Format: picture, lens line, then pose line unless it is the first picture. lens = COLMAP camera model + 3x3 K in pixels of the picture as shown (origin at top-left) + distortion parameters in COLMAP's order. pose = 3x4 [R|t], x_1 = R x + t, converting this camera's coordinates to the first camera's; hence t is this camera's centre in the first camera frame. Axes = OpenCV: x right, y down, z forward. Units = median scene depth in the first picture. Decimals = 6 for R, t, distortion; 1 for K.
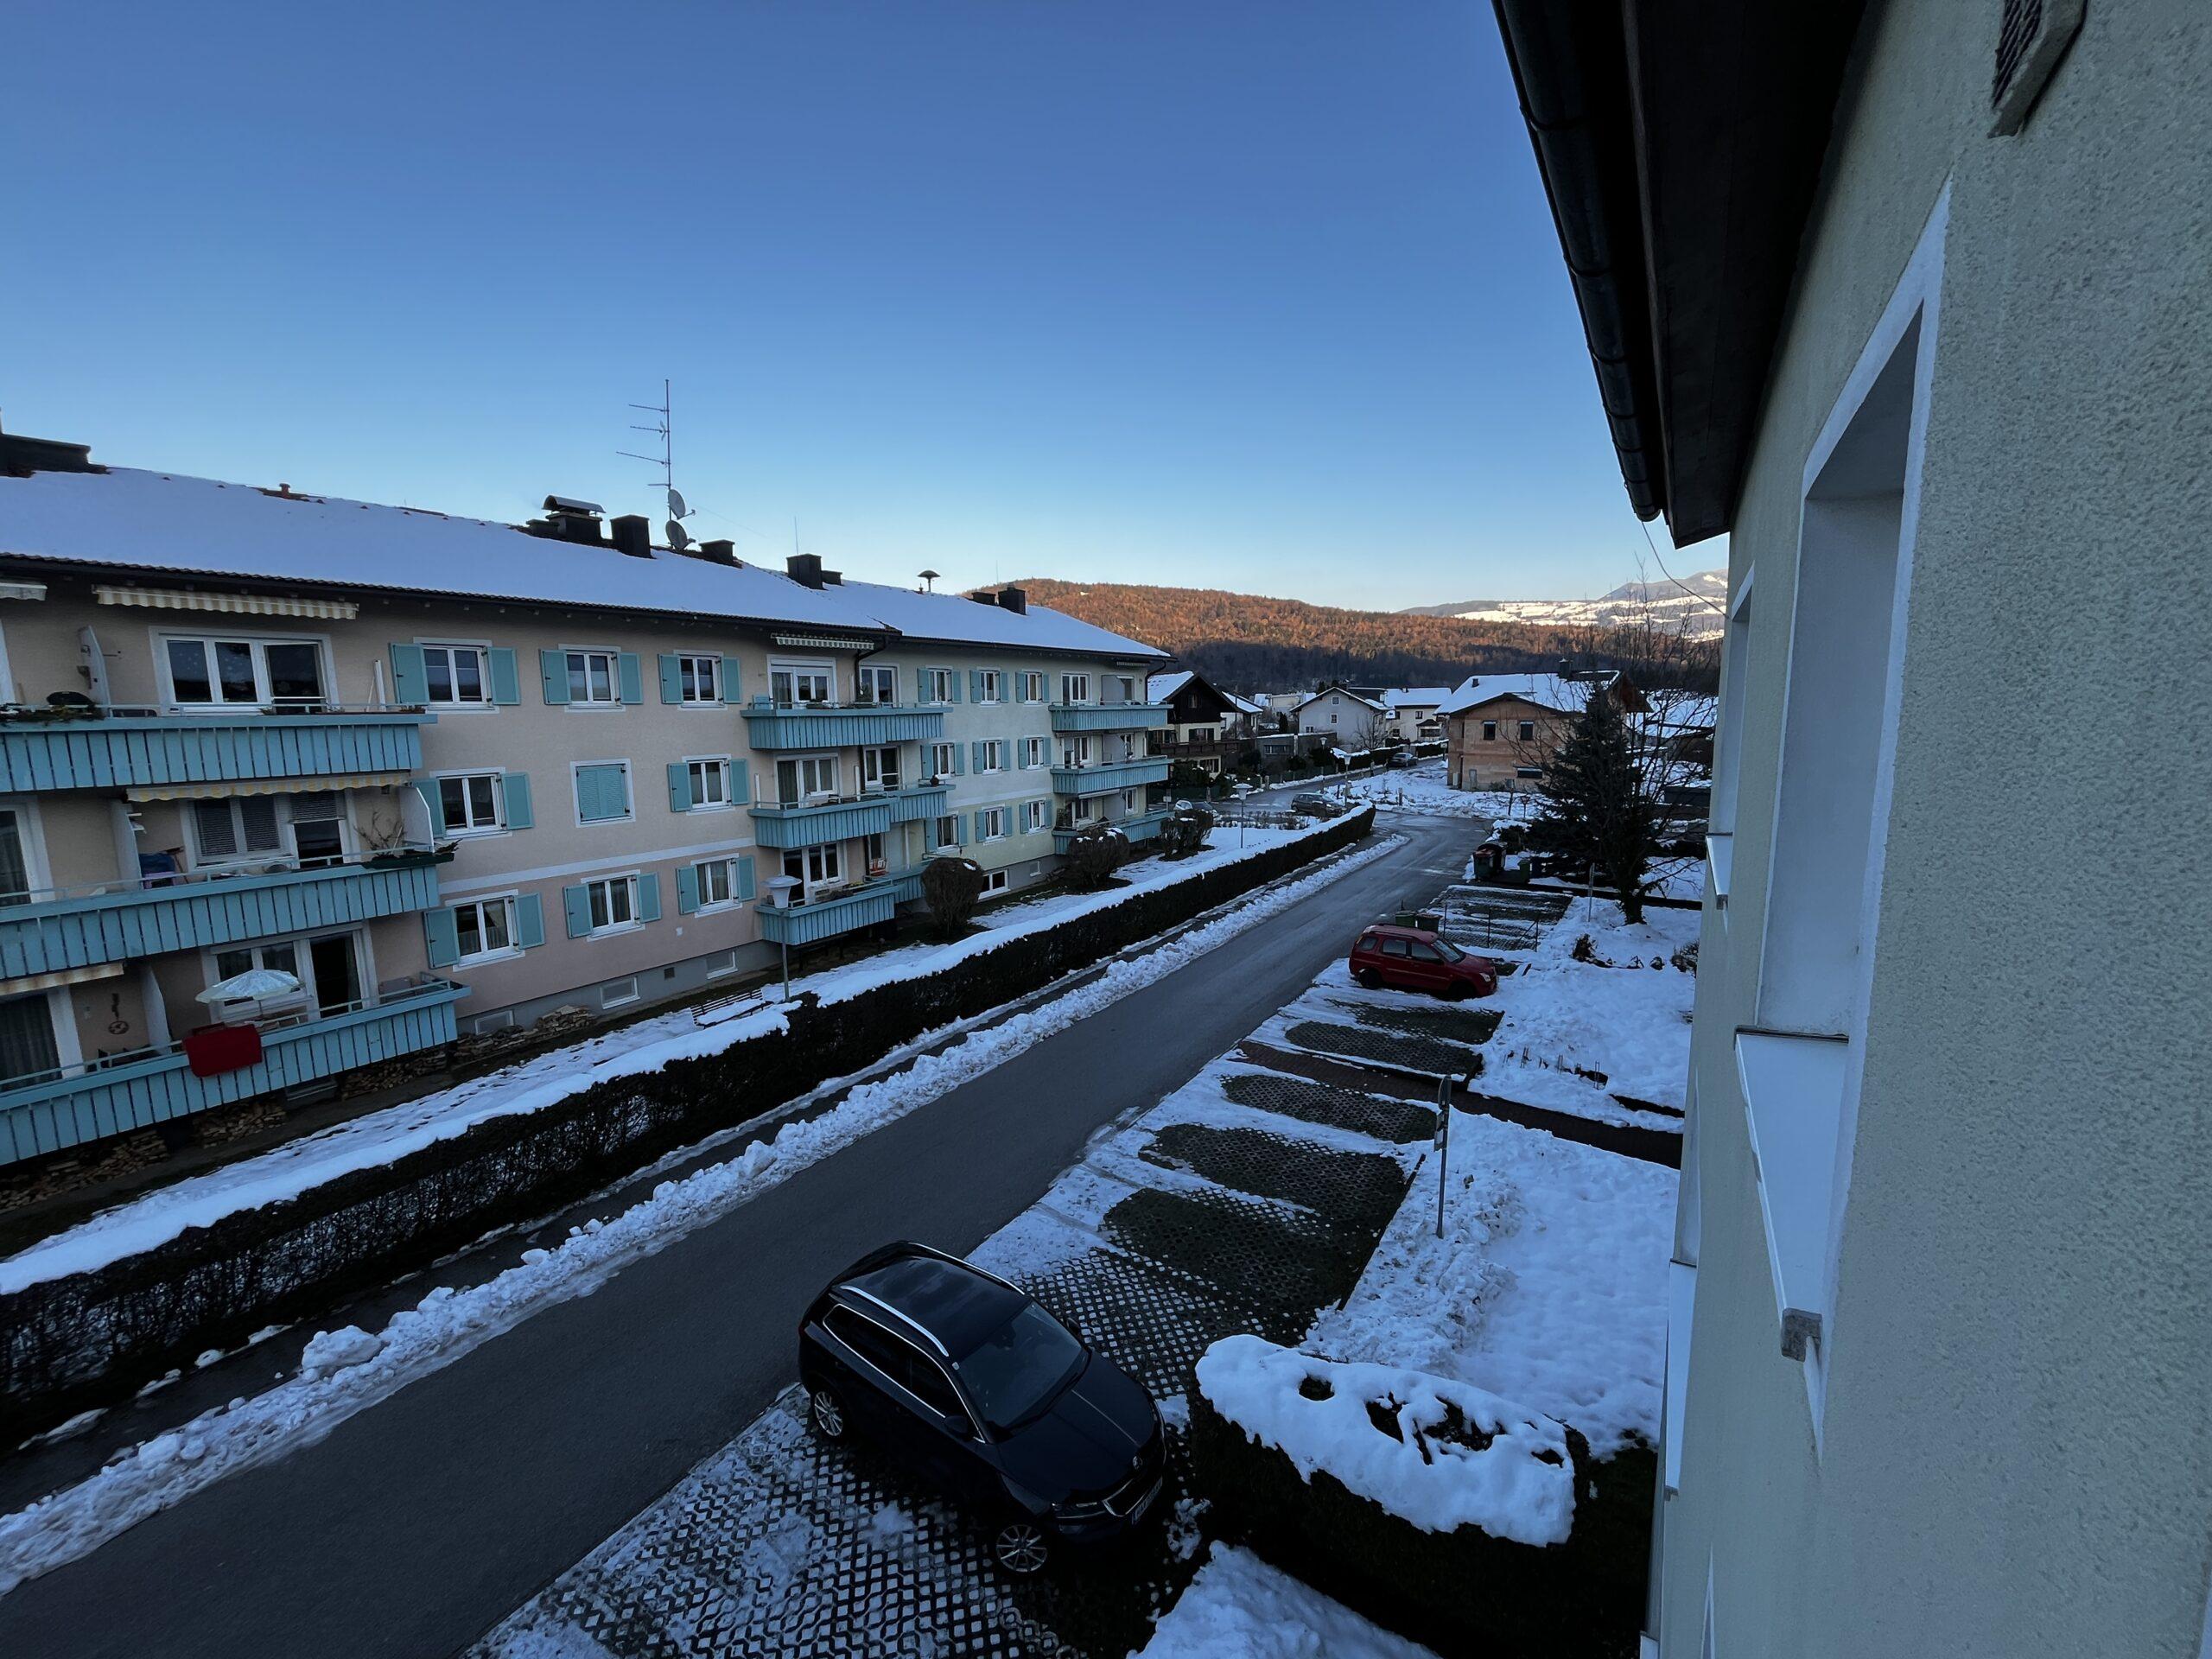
lens RADIAL K [[892.2, 0, 1105.1], [0, 892.2, 832.0], [0, 0, 1]] dist [-0.002375, -0.000844]
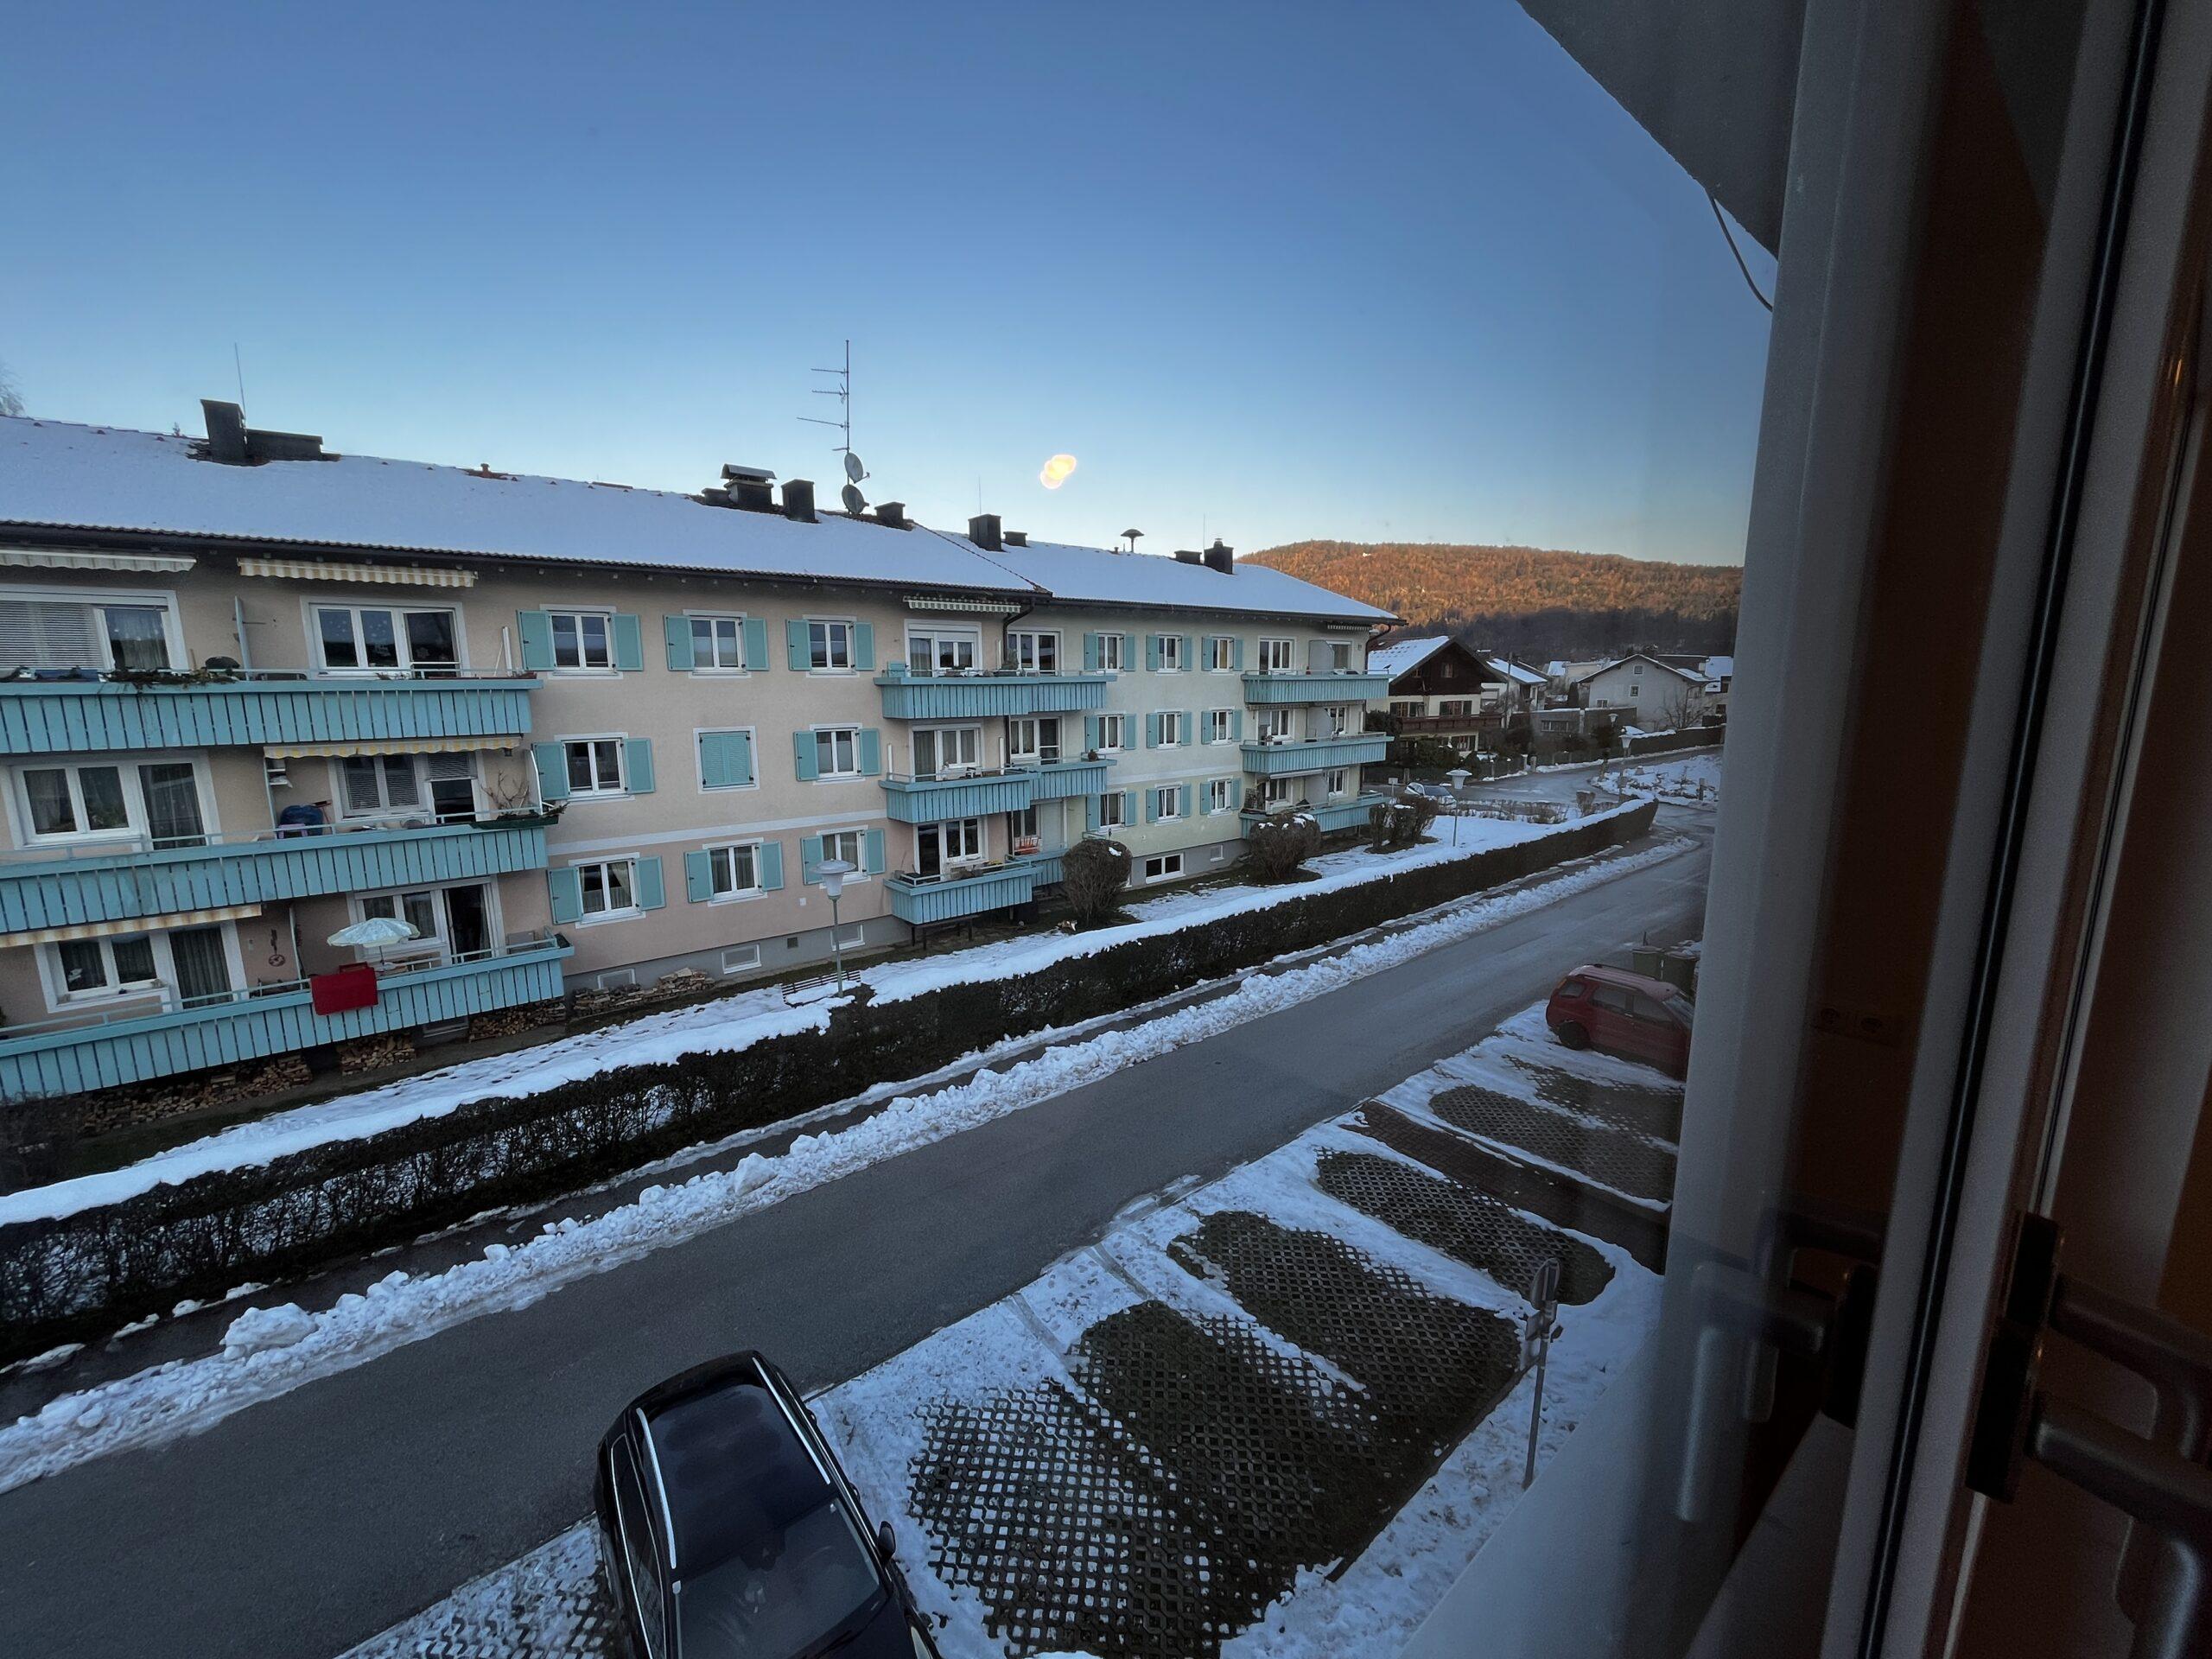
lens RADIAL K [[892.2, 0, 1103.8], [0, 892.2, 833.8], [0, 0, 1]] dist [-0.002375, -0.000844]
pose [[0.955653, 0.059891, -0.288342, 0.162526], [-0.048772, 0.997768, 0.045600, -0.033228], [0.290430, -0.029514, 0.956441, 0.200312]]
